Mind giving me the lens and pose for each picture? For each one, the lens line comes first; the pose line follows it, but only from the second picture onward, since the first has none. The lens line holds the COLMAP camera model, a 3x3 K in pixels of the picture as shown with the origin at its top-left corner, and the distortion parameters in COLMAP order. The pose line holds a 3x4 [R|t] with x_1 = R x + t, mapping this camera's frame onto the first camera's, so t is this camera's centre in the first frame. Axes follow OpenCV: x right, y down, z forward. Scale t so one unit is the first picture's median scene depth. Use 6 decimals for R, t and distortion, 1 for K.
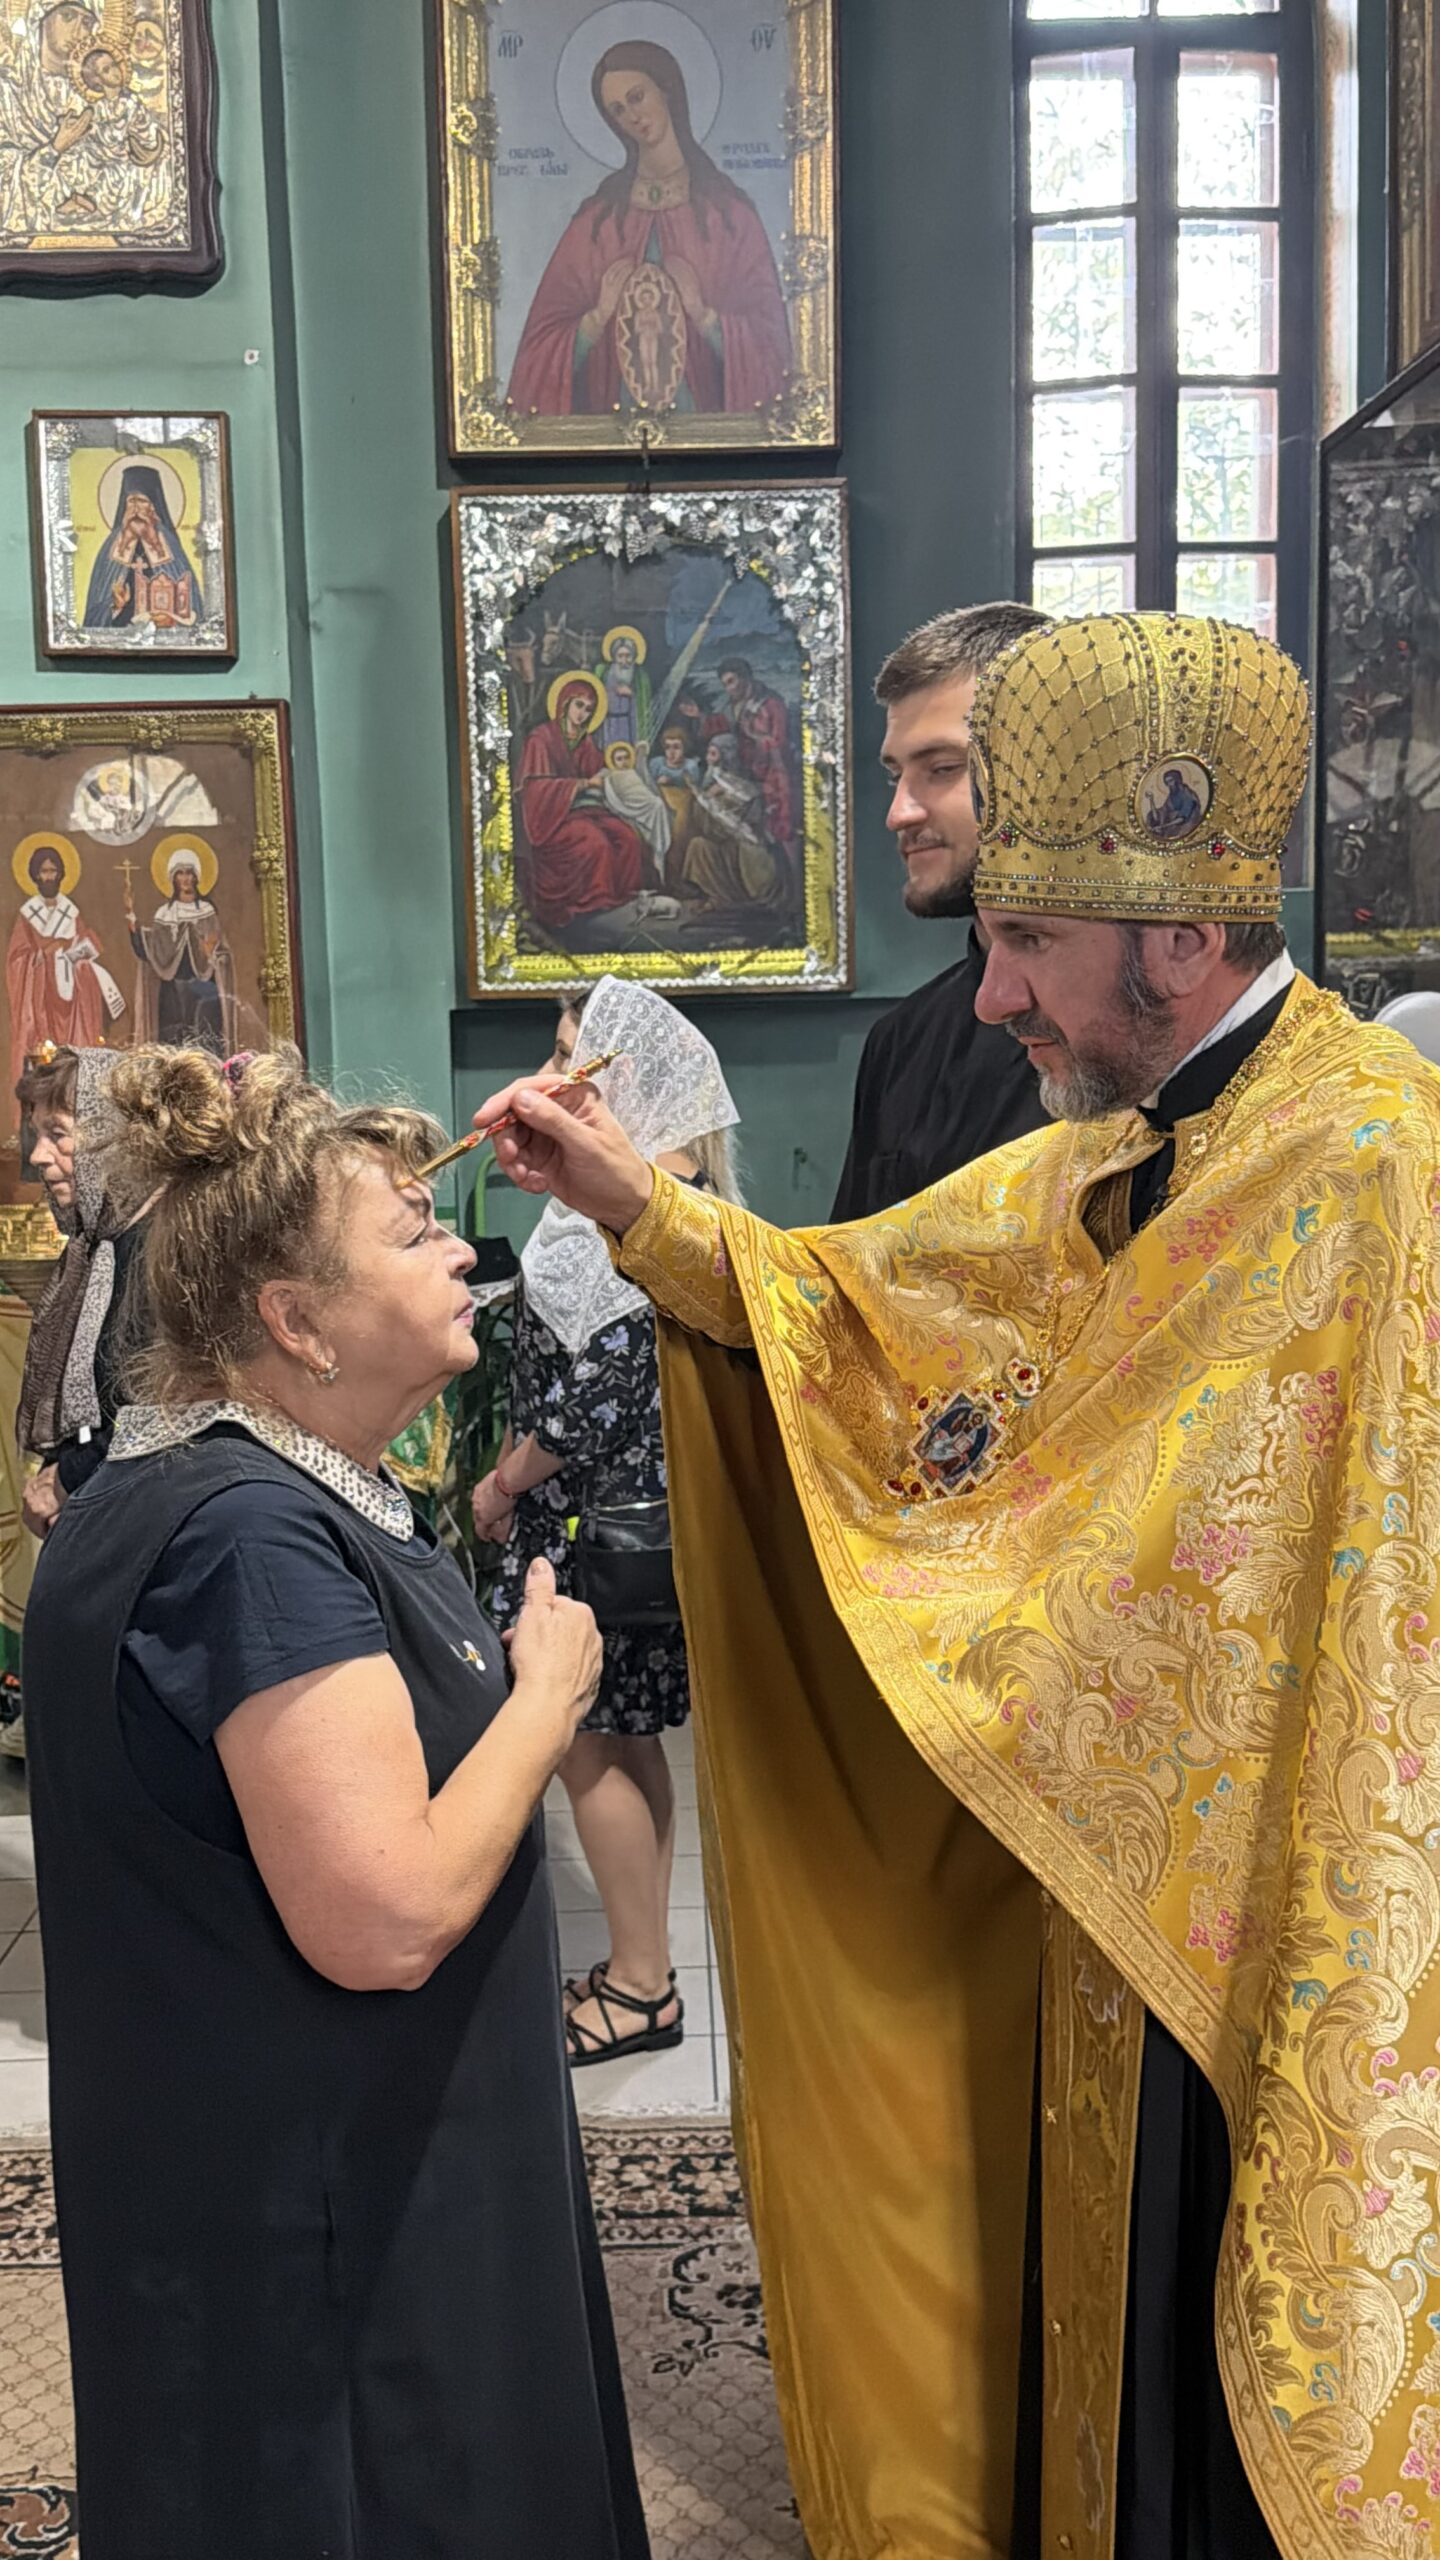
lens RADIAL K [[2762.9, 0, 706.4], [0, 2762.9, 1312.2], [0, 0, 1]] dist [0.225305, -0.535457]
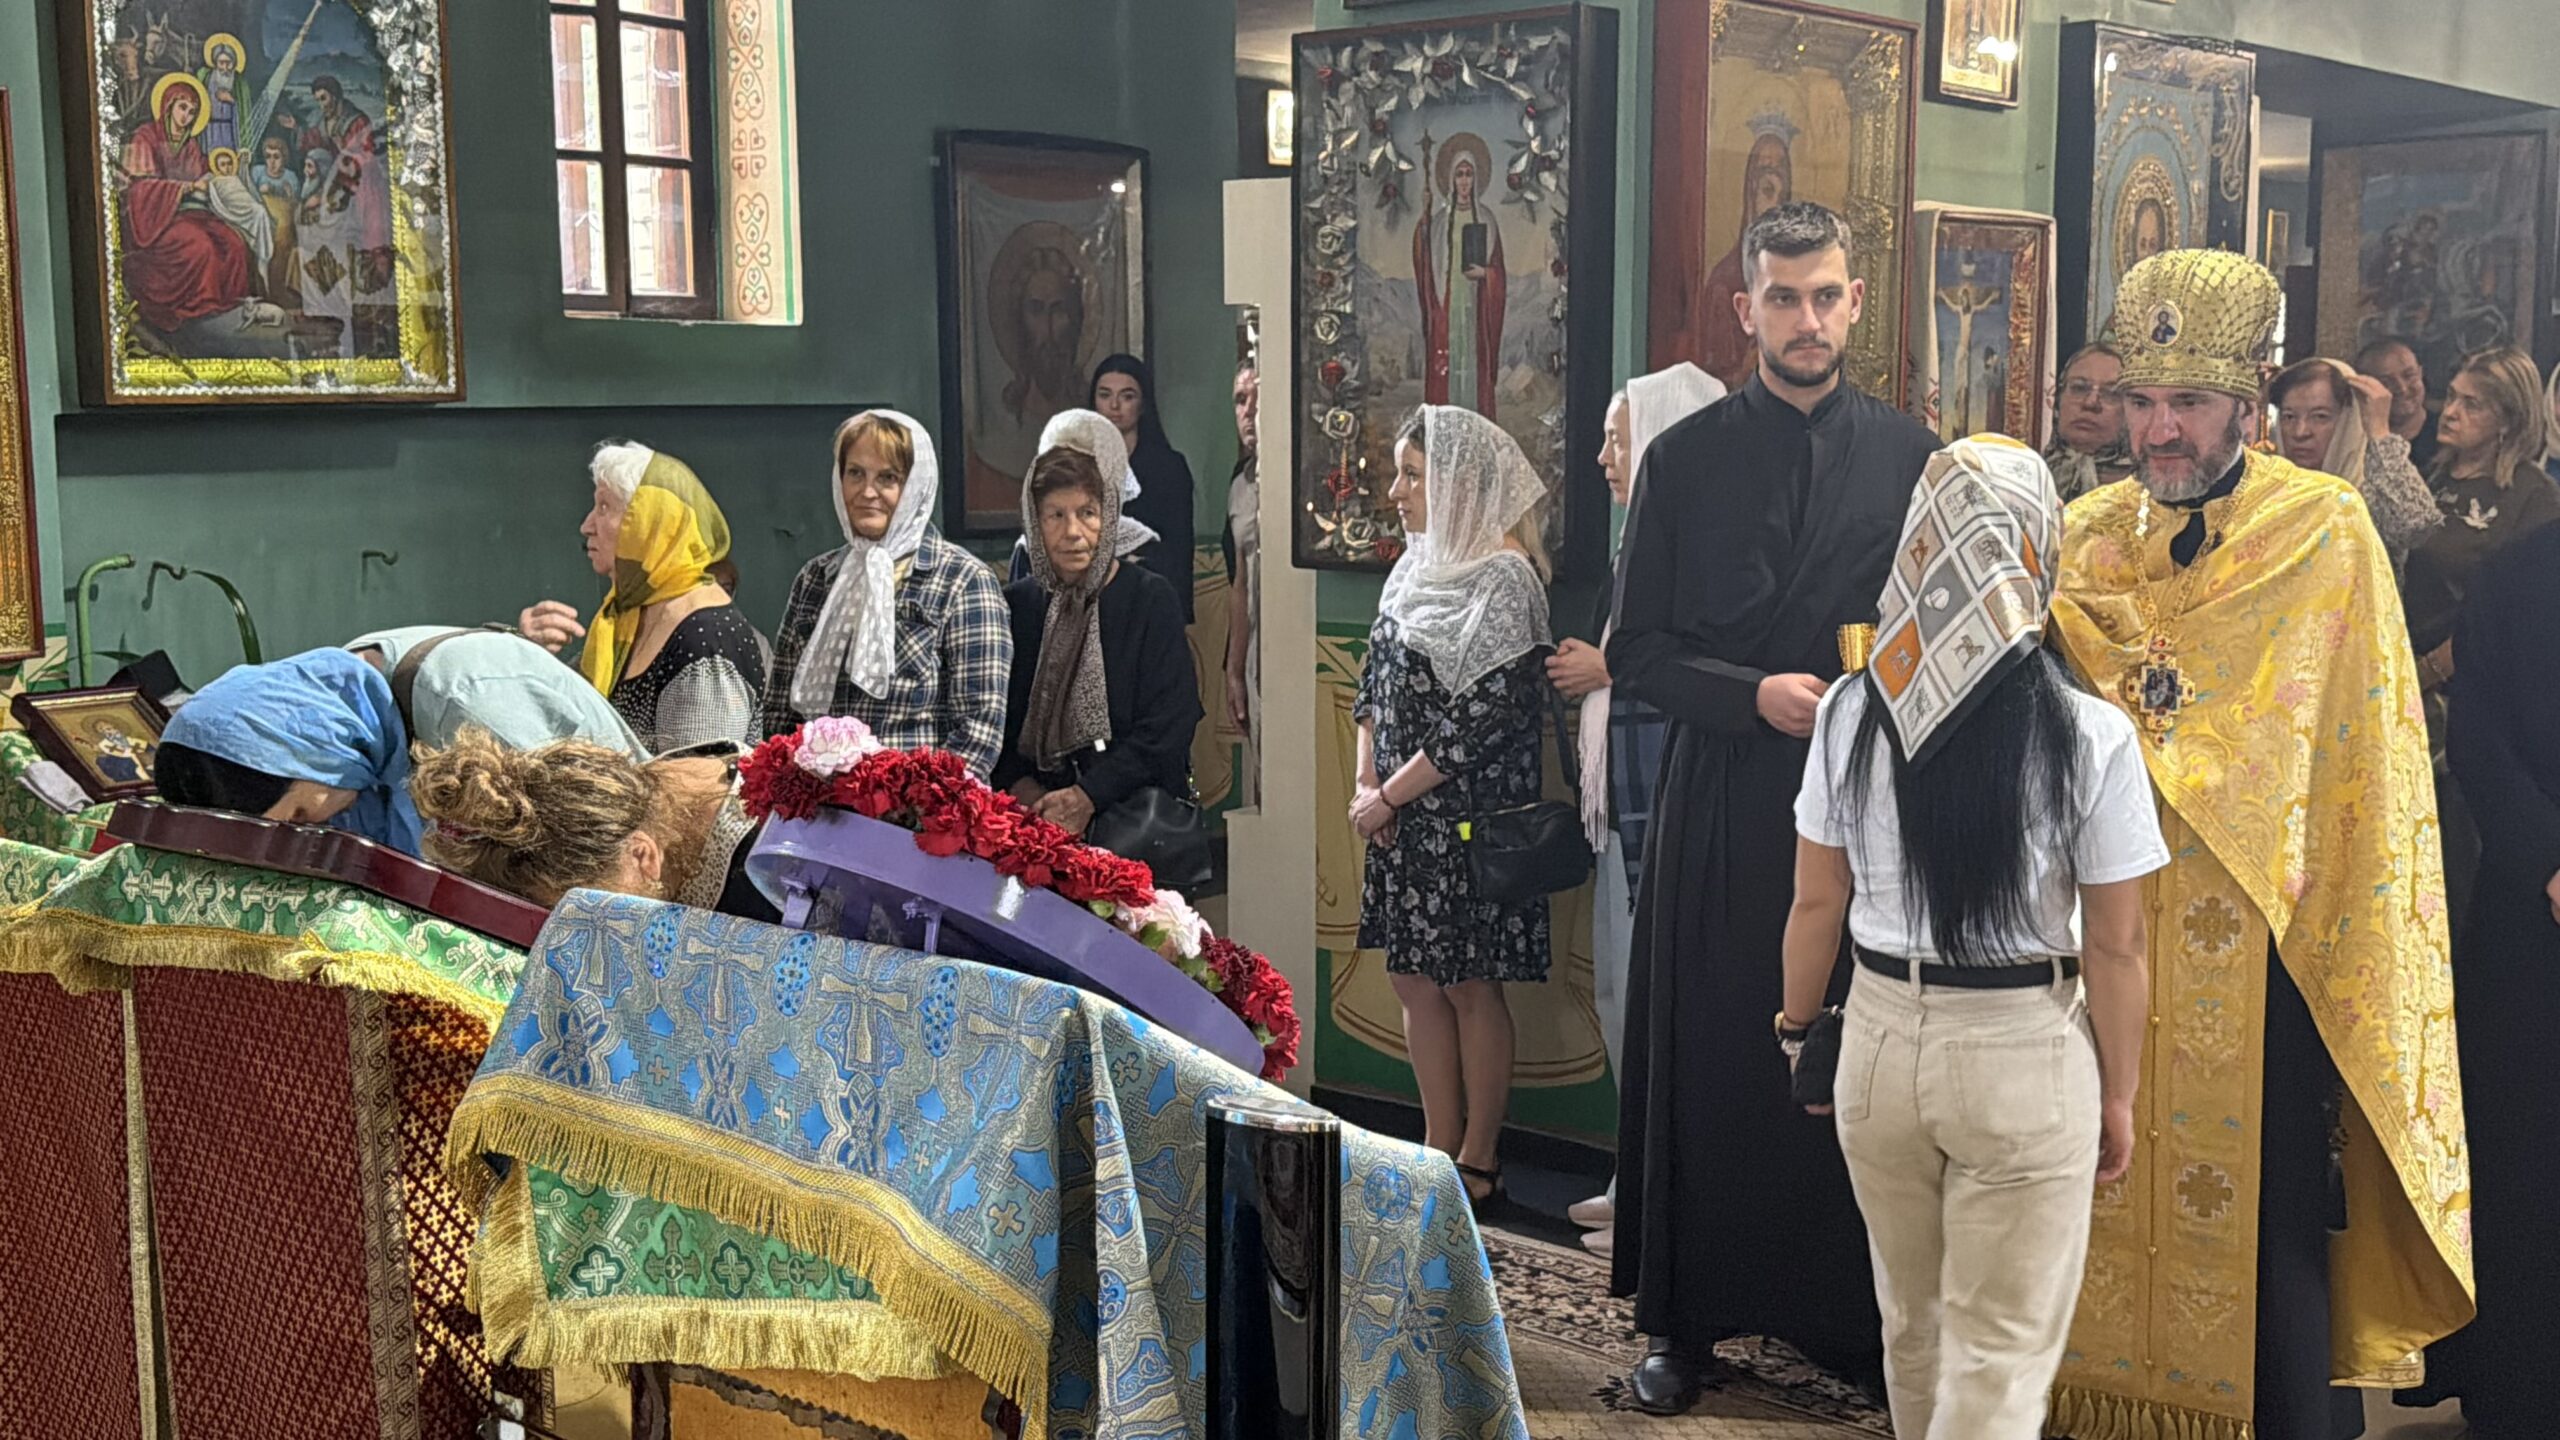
lens RADIAL K [[2762.9, 0, 1285.7], [0, 2762.9, 724.9], [0, 0, 1]] dist [0.225305, -0.535457]
pose [[0.666059, -0.074096, 0.742210, -0.552861], [0.070106, 0.996868, 0.036606, -0.009991], [-0.742597, 0.027652, 0.669167, 0.050691]]
